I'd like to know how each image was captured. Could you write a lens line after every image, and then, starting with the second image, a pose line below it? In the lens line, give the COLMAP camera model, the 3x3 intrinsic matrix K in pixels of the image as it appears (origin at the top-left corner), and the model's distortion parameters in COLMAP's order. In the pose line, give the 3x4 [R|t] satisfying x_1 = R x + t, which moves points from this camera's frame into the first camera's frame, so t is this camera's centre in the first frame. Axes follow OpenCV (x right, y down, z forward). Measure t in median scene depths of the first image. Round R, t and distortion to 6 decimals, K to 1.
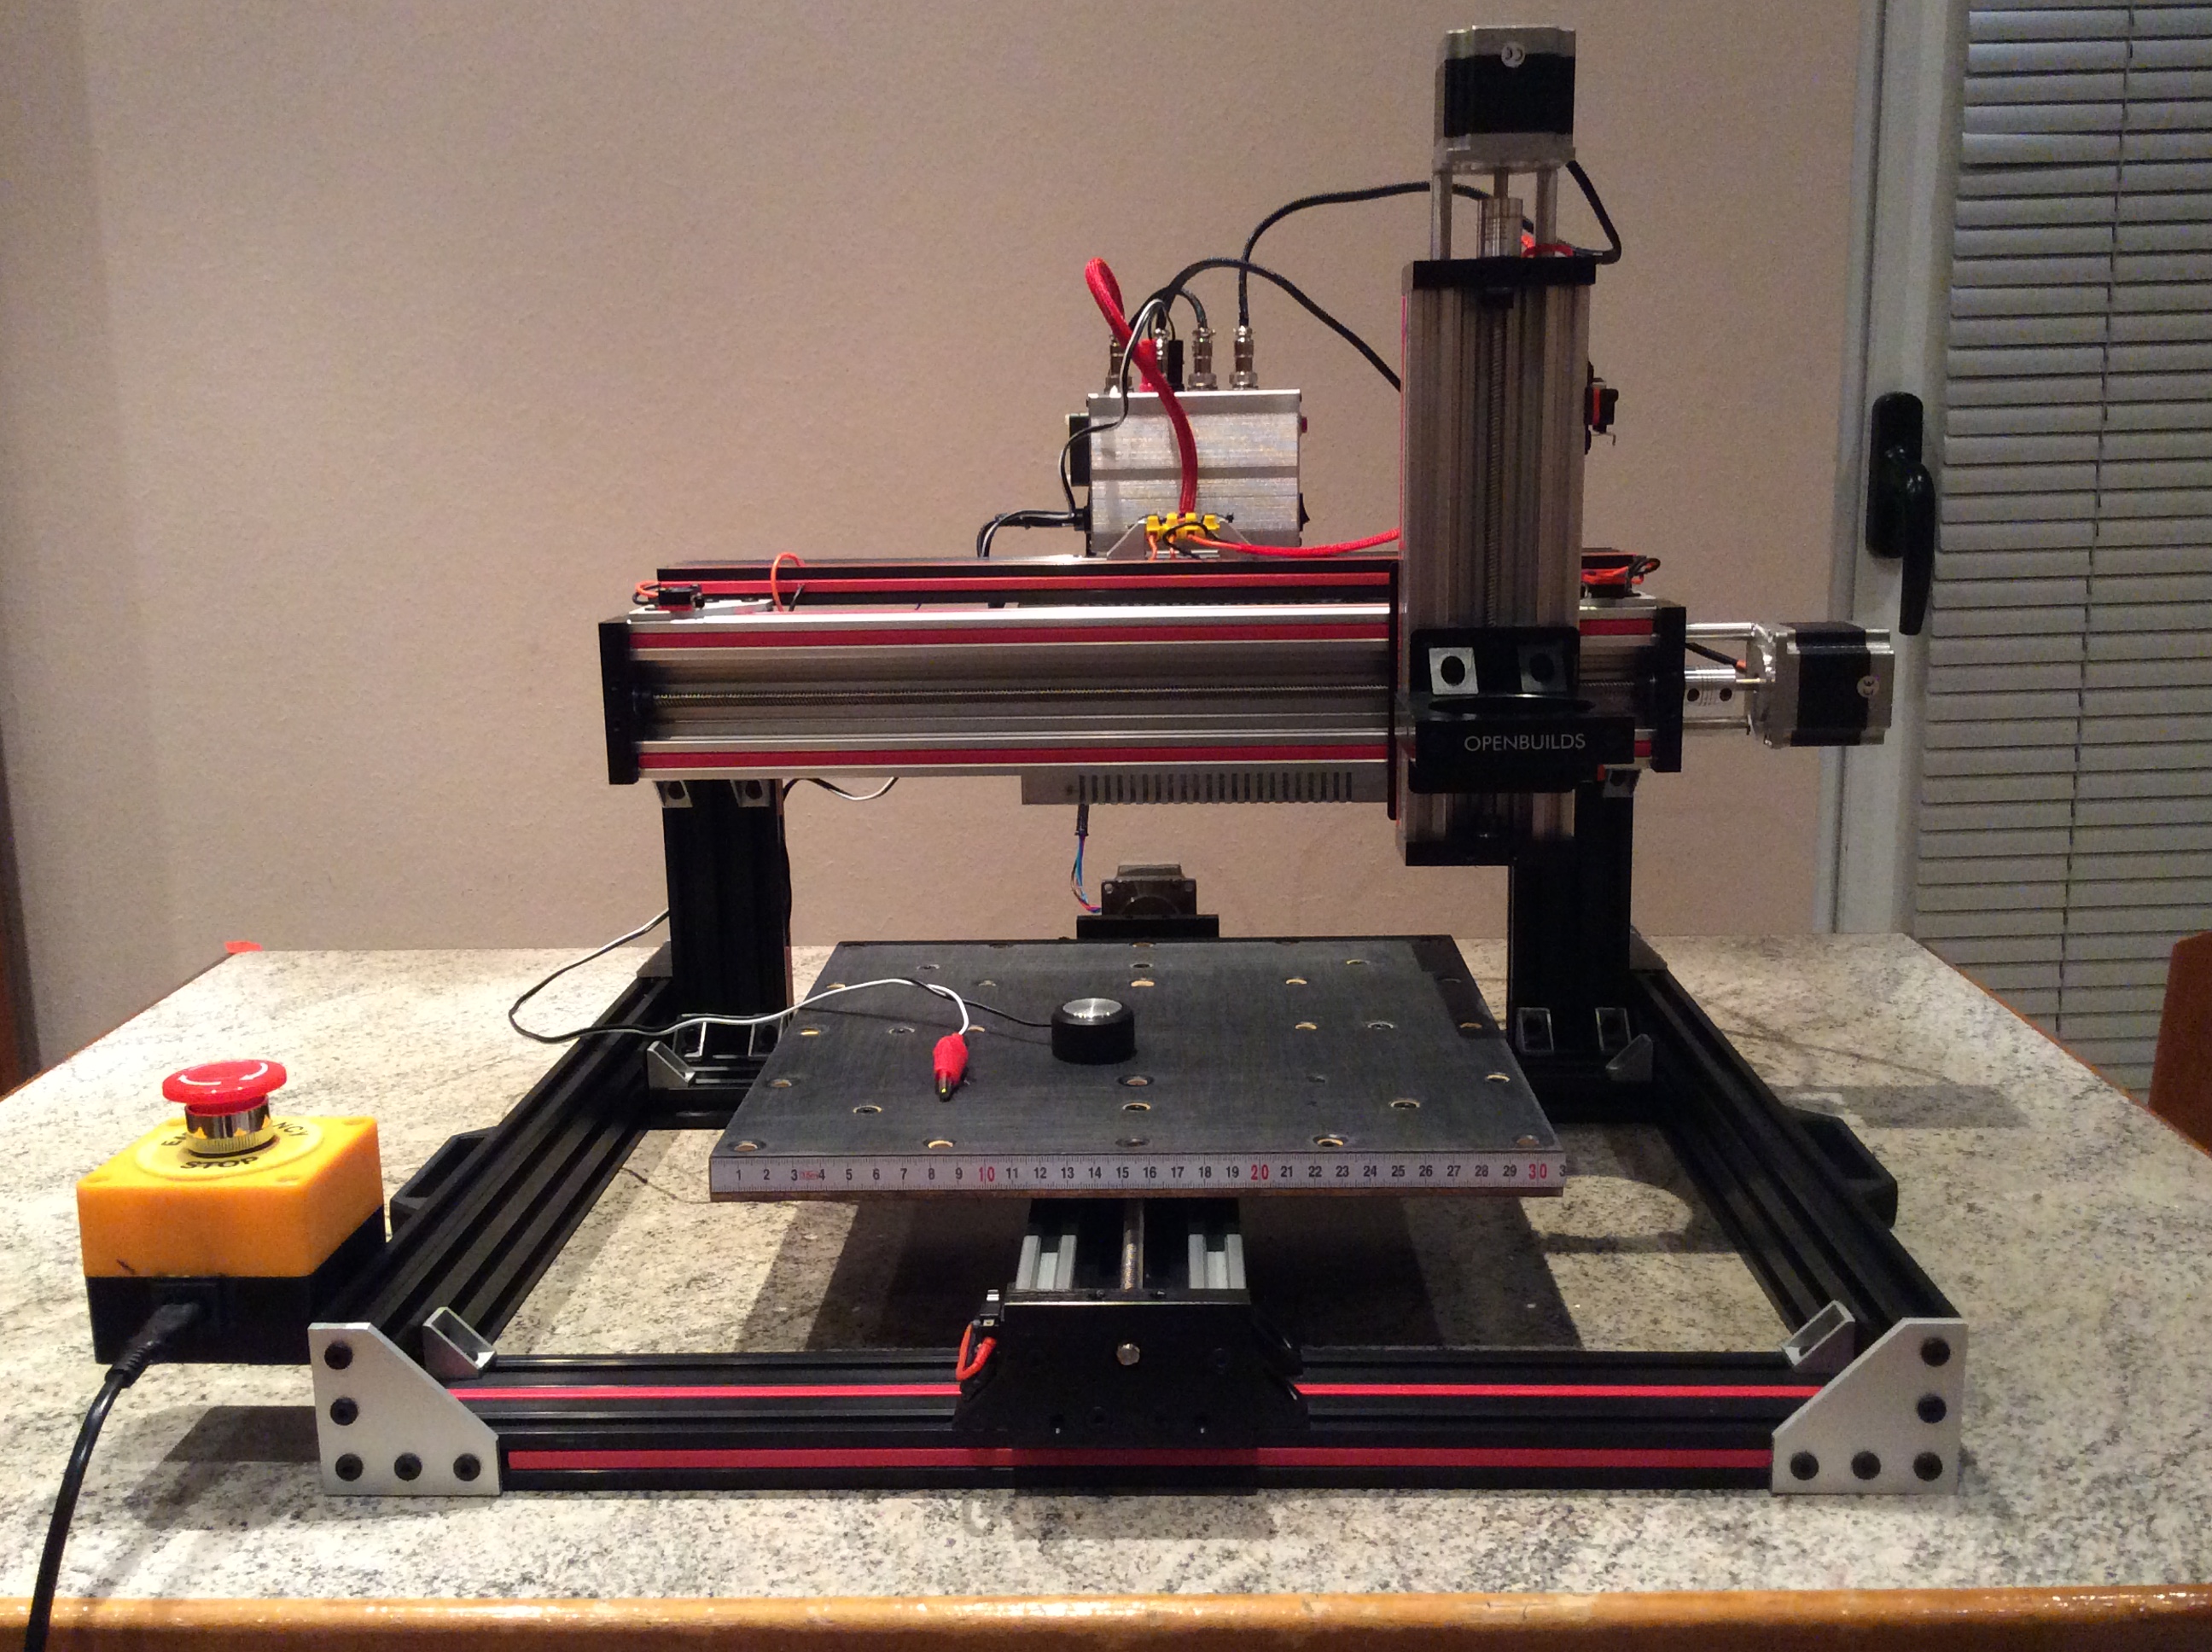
lens RADIAL K [[2134.5, 0, 1112.0], [0, 2134.5, 804.7], [0, 0, 1]] dist [0.105119, -0.204504]
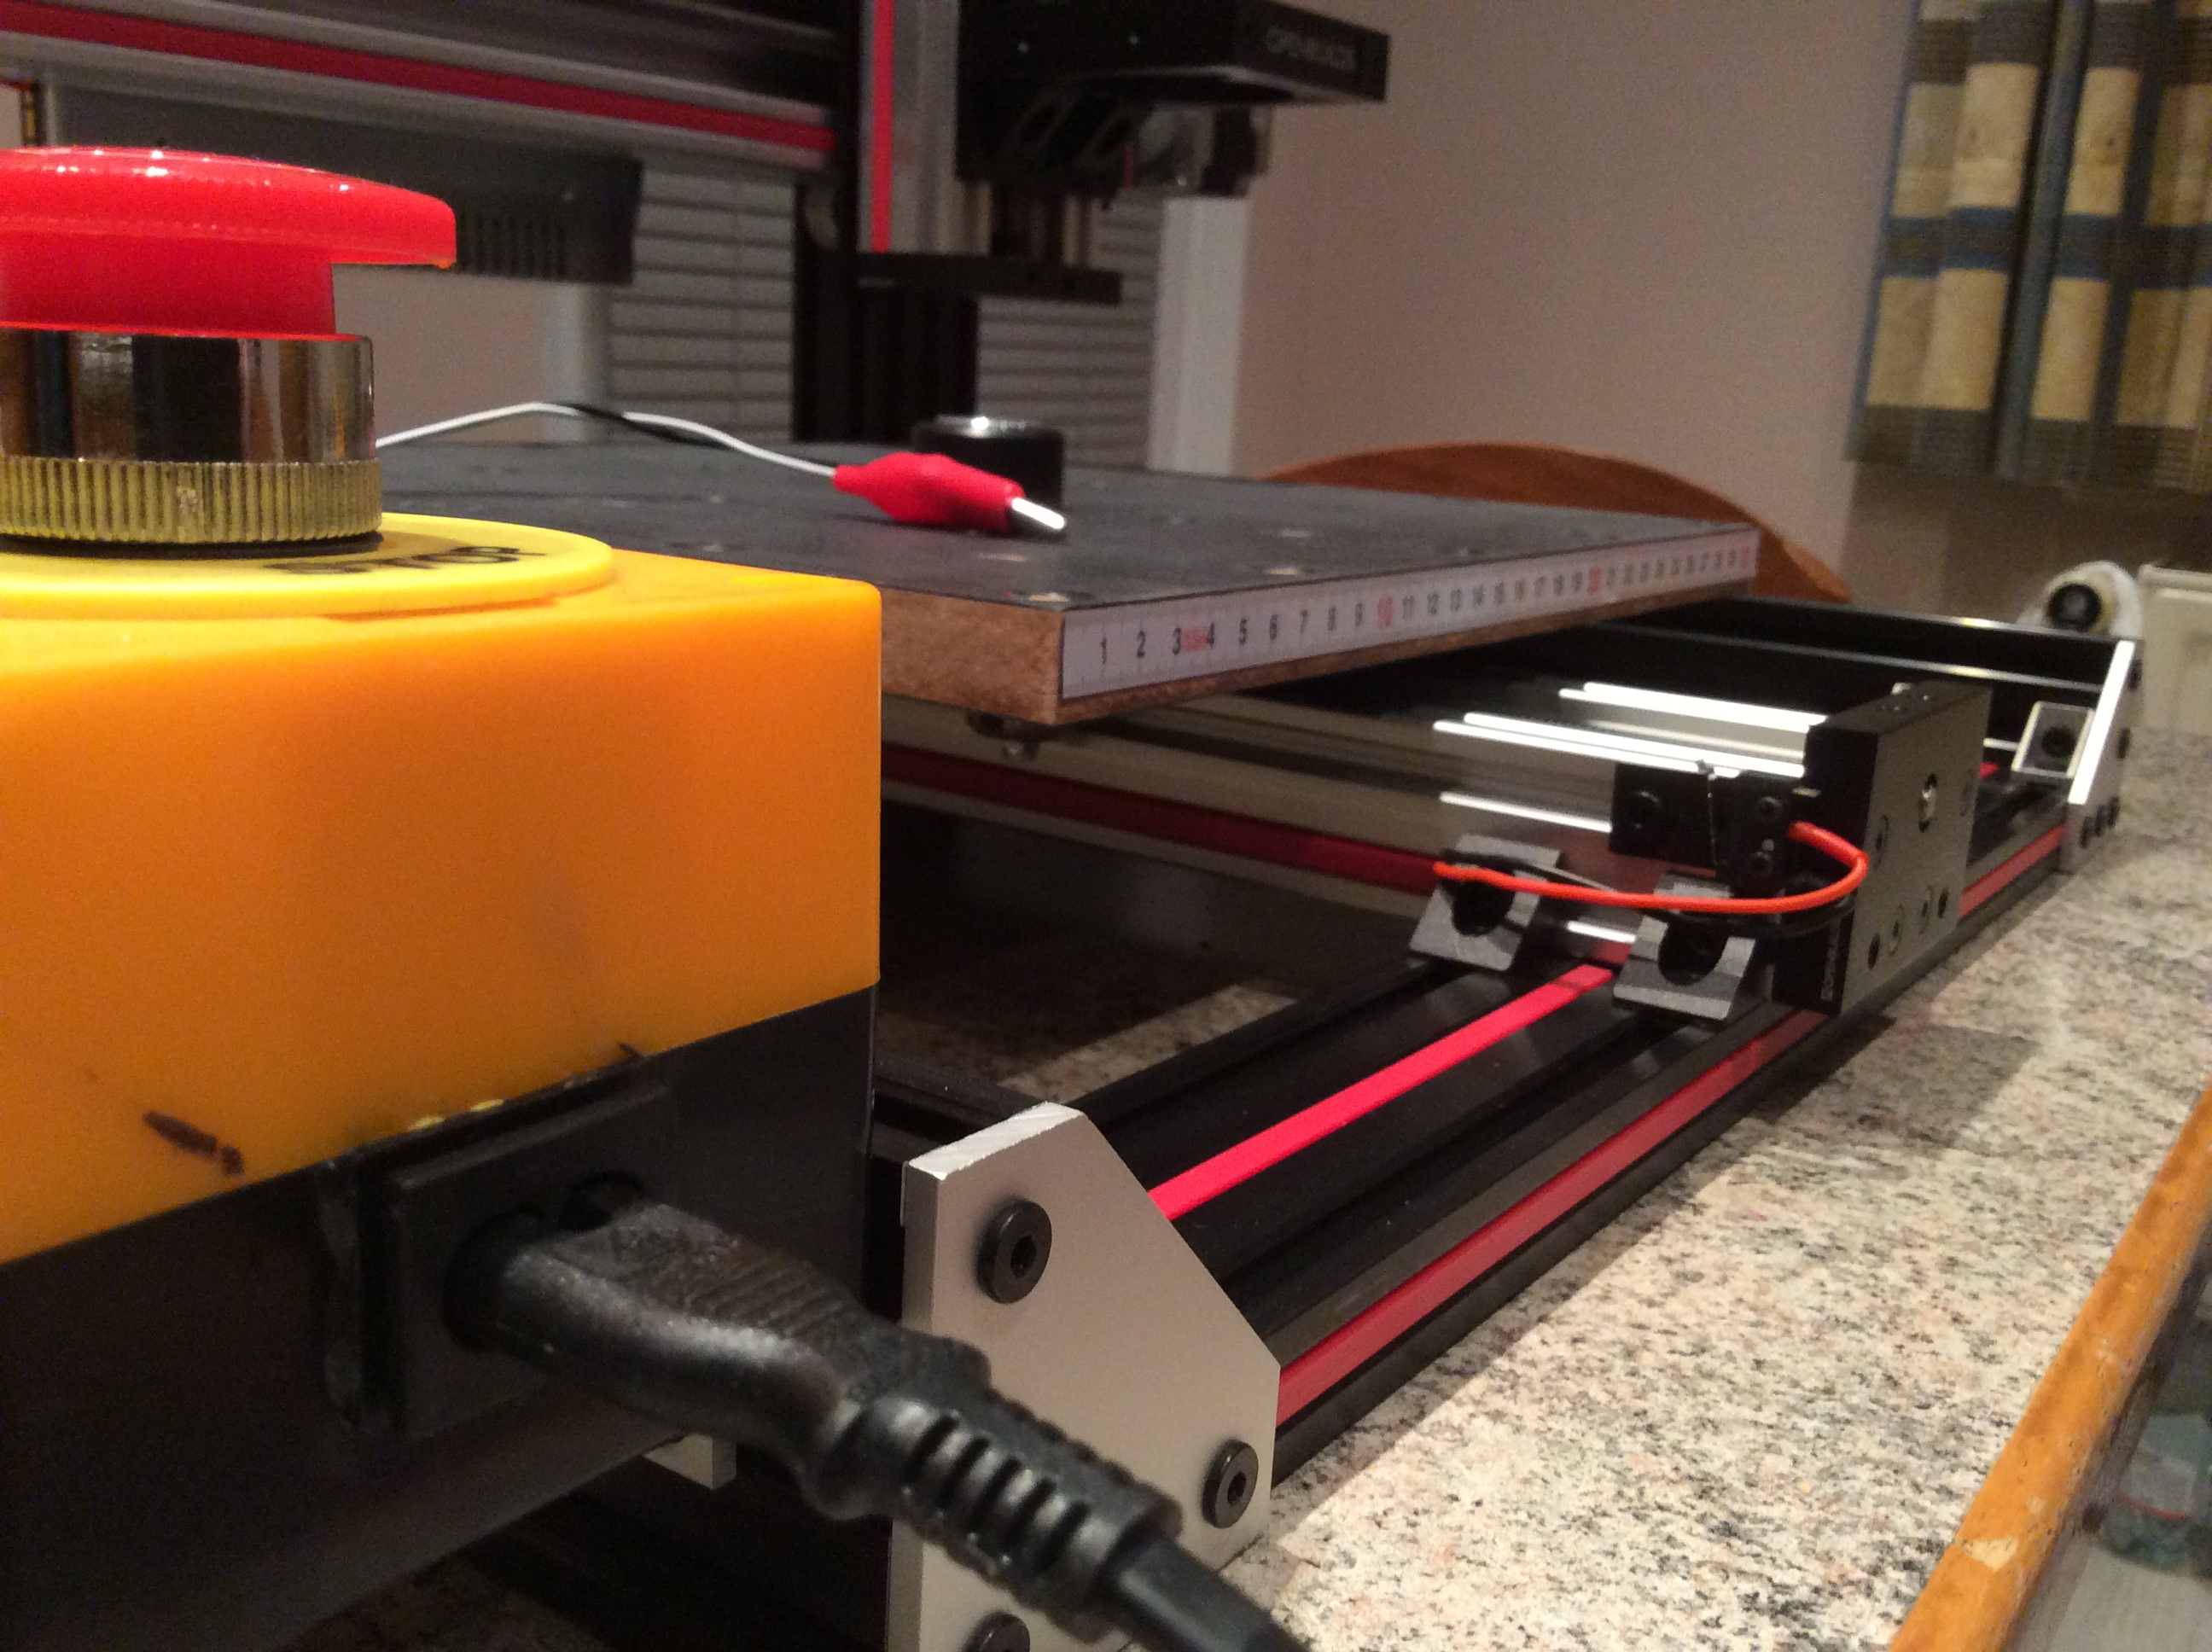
lens RADIAL K [[2069.5, 0, 1103.6], [0, 2069.5, 829.2], [0, 0, 1]] dist [0.093183, -0.241088]
pose [[0.550015, -0.141757, 0.823036, -0.445397], [0.093263, 0.989751, 0.108146, 0.144036], [-0.829931, 0.017277, 0.557599, 0.685859]]
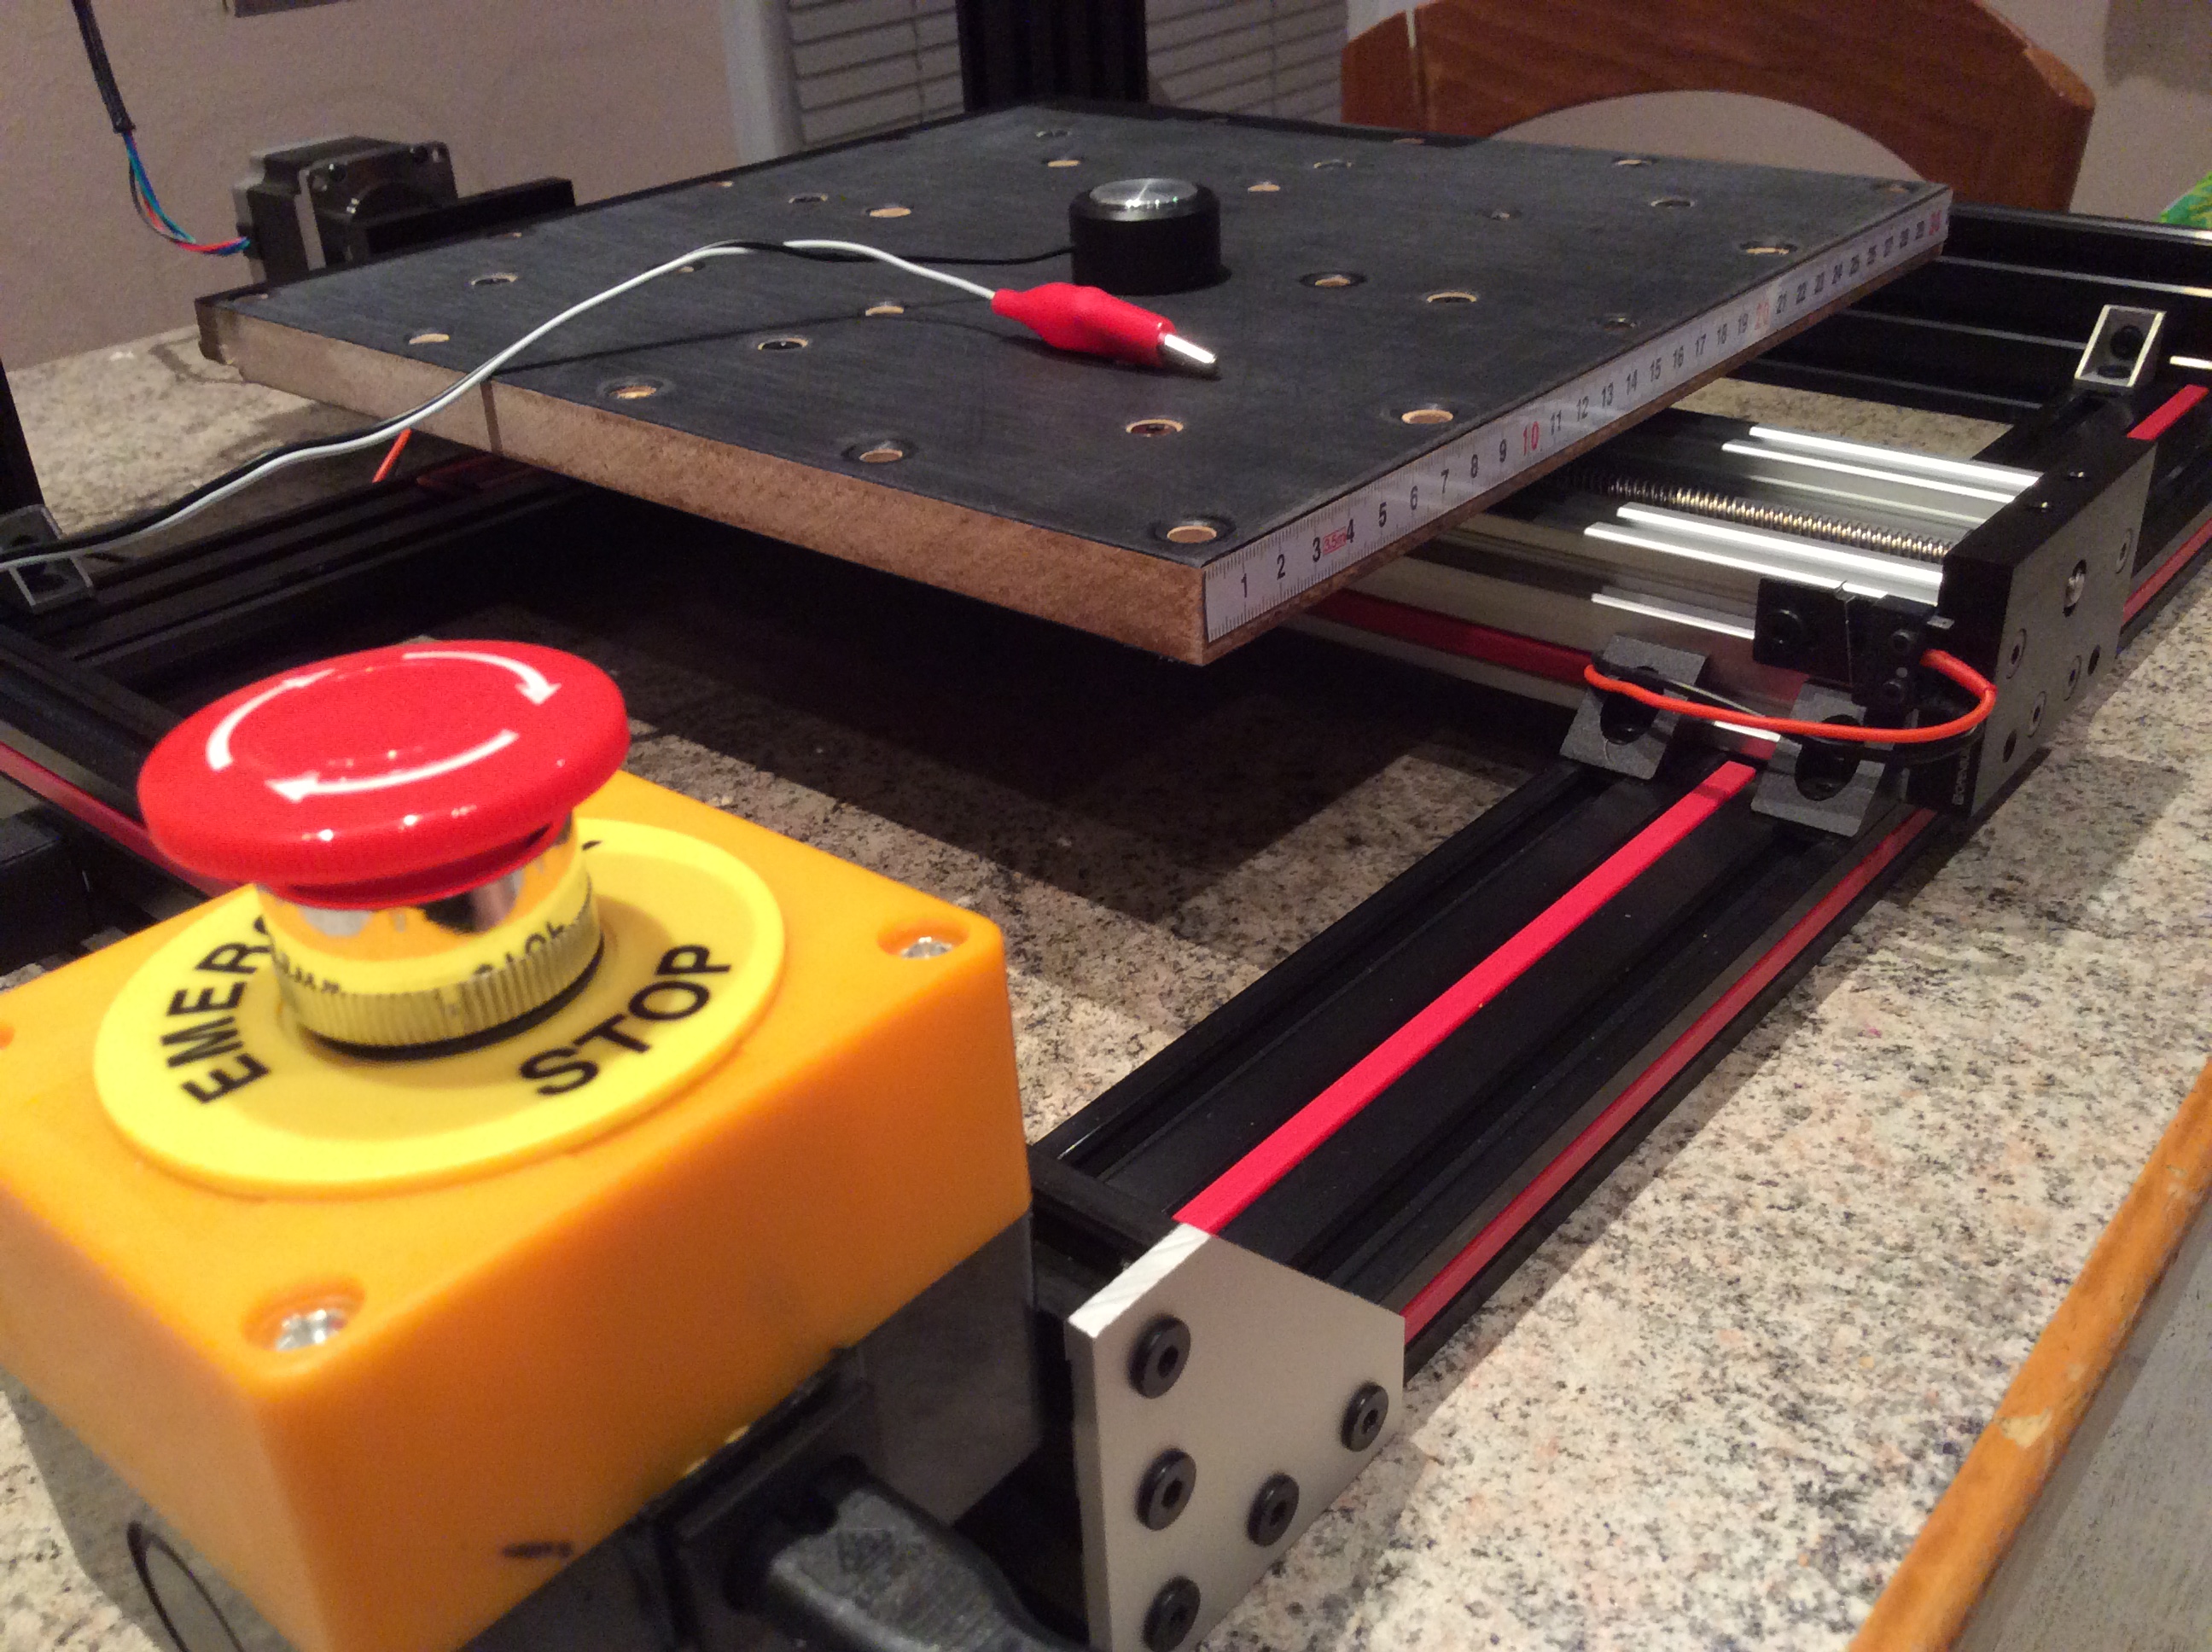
lens RADIAL K [[2055.6, 0, 1104.3], [0, 2055.6, 822.7], [0, 0, 1]] dist [0.092606, -0.216424]
pose [[0.620789, -0.385401, 0.682706, -0.441274], [0.179786, 0.917600, 0.354523, 0.054042], [-0.763084, -0.097343, 0.638926, 0.656462]]
